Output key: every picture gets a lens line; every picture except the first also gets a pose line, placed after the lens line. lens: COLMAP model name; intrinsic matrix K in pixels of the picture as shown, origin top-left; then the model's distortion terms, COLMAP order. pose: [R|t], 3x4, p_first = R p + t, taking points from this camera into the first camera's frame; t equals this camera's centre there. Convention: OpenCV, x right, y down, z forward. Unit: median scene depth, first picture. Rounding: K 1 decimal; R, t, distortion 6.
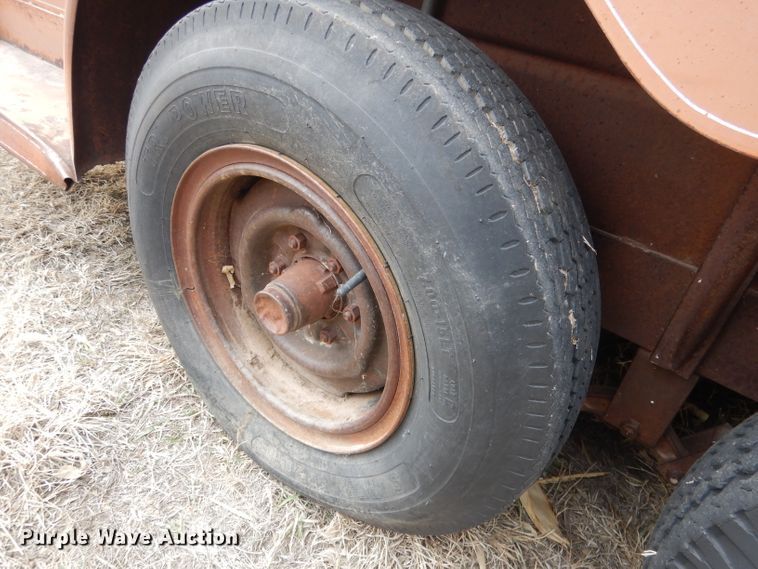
lens RADIAL K [[544.0, 0, 376.0], [0, 544.0, 280.8], [0, 0, 1]] dist [0.006785, 0.001805]
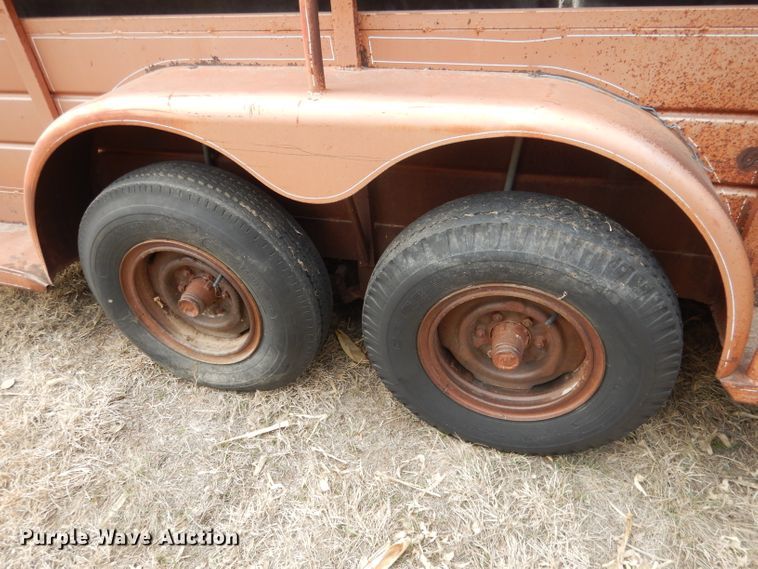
lens RADIAL K [[545.2, 0, 380.4], [0, 545.2, 280.9], [0, 0, 1]] dist [0.007446, 0.004387]
pose [[0.914131, -0.361006, 0.184495, 0.124033], [0.354918, 0.932550, 0.066207, 0.076447], [-0.195952, 0.004959, 0.980601, -1.109275]]
